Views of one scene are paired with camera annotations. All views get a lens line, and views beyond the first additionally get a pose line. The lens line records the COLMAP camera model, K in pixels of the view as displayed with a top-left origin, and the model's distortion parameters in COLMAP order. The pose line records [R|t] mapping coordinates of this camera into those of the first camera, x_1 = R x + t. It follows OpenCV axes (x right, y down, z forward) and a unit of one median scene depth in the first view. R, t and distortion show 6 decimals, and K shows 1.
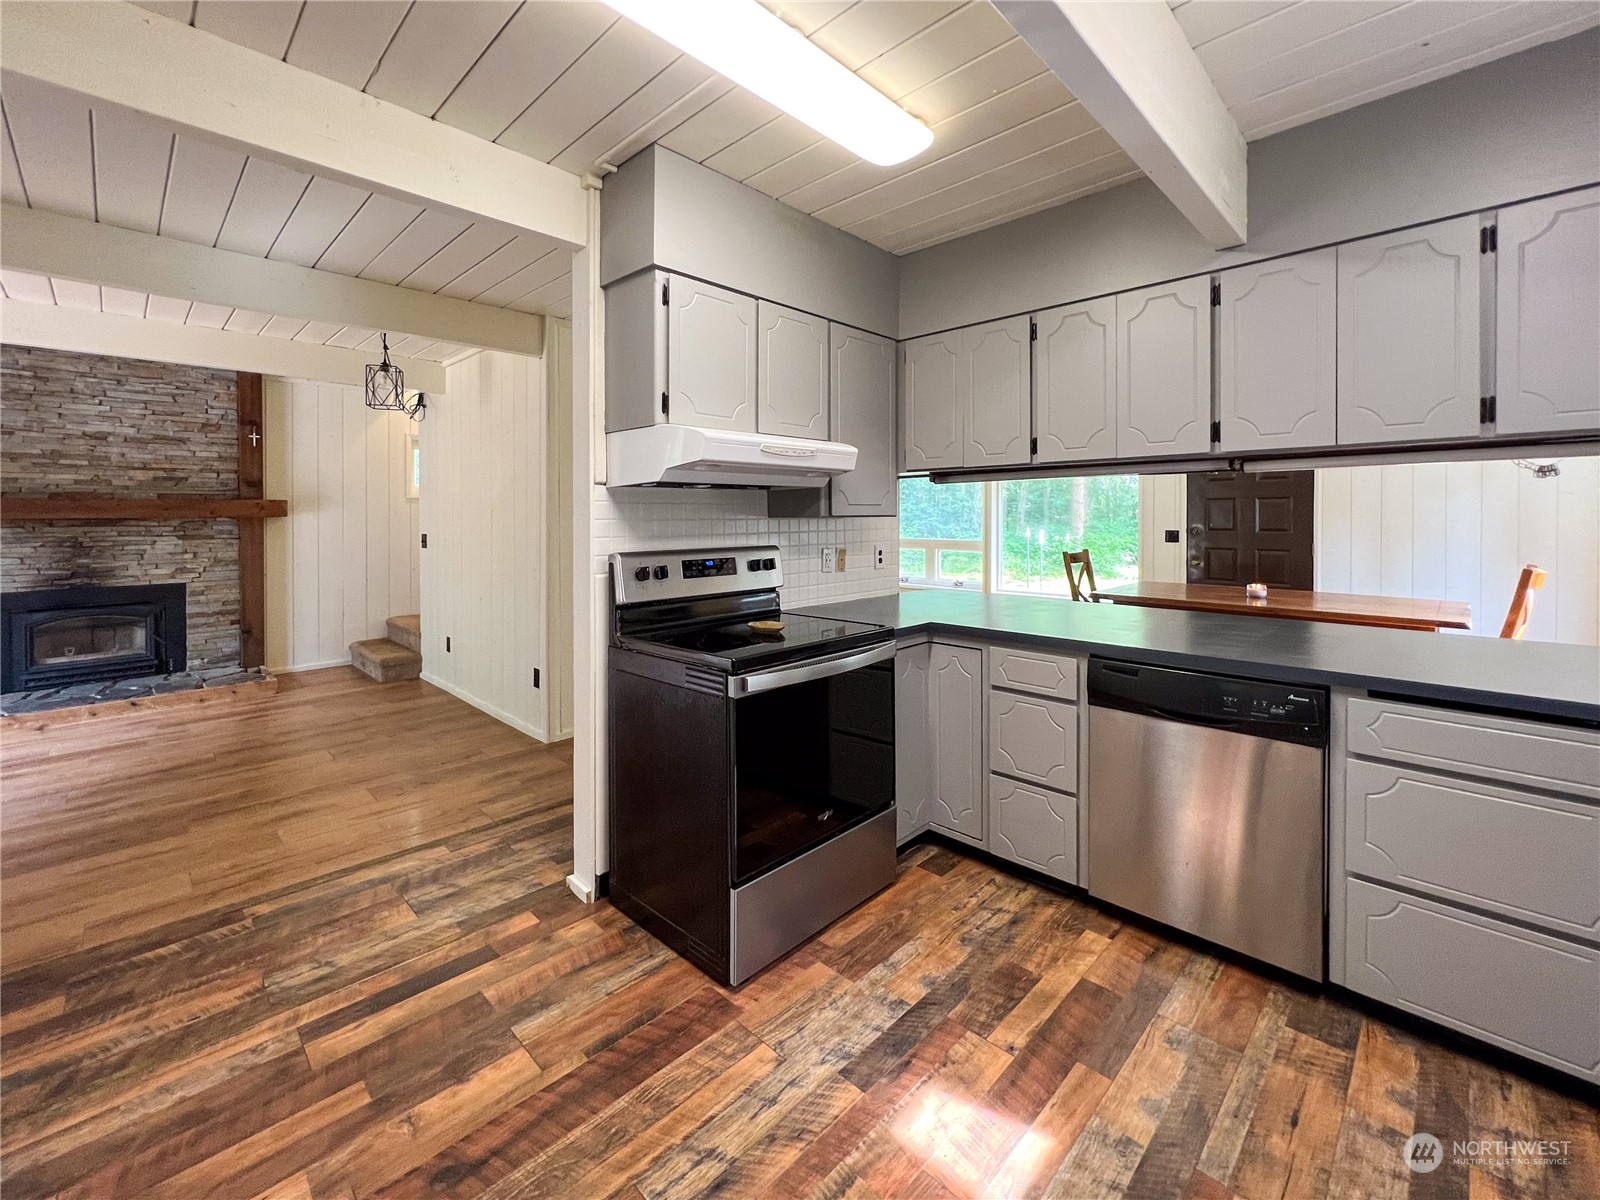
lens RADIAL K [[678.0, 0, 793.5], [0, 678.0, 522.7], [0, 0, 1]] dist [0.010096, 0.000266]
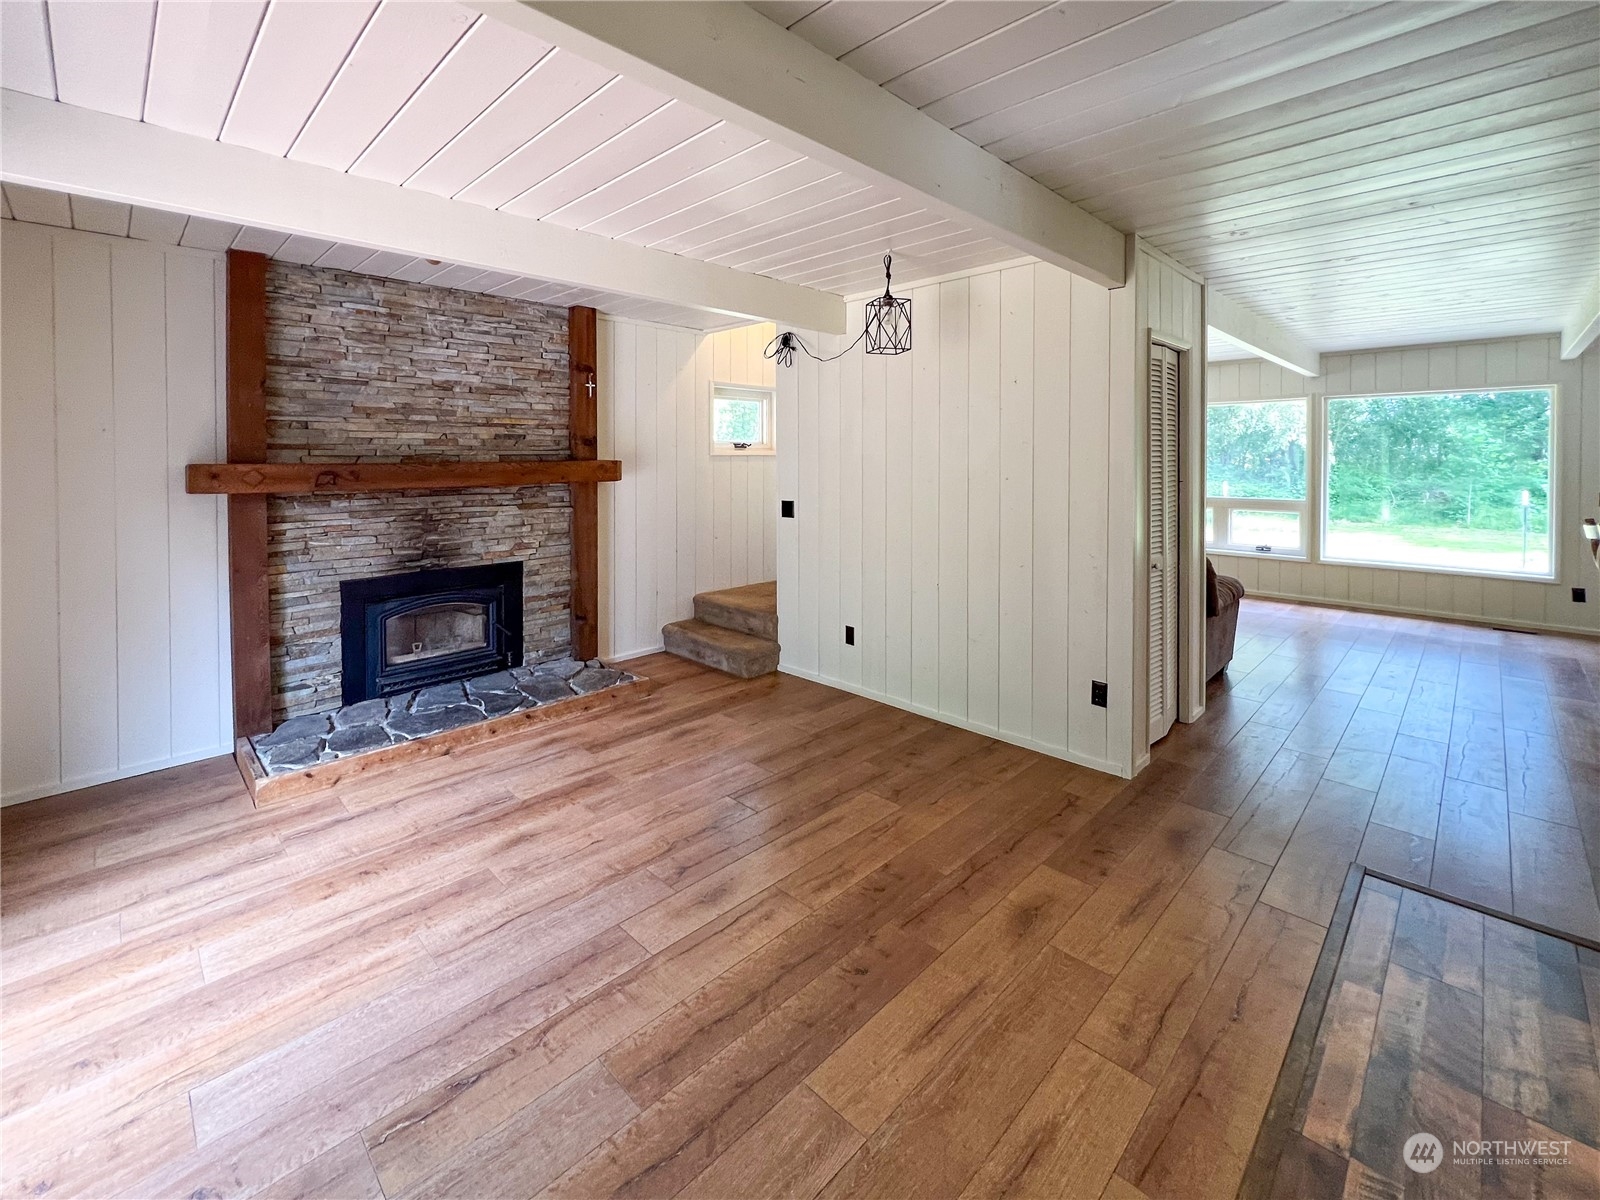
lens RADIAL K [[678.0, 0, 776.6], [0, 678.0, 466.4], [0, 0, 1]] dist [0.010096, 0.000266]
pose [[0.999850, -0.001511, 0.017245, -0.608189], [0.001445, 0.999991, 0.003878, -0.031101], [-0.017250, -0.003853, 0.999844, 0.167970]]
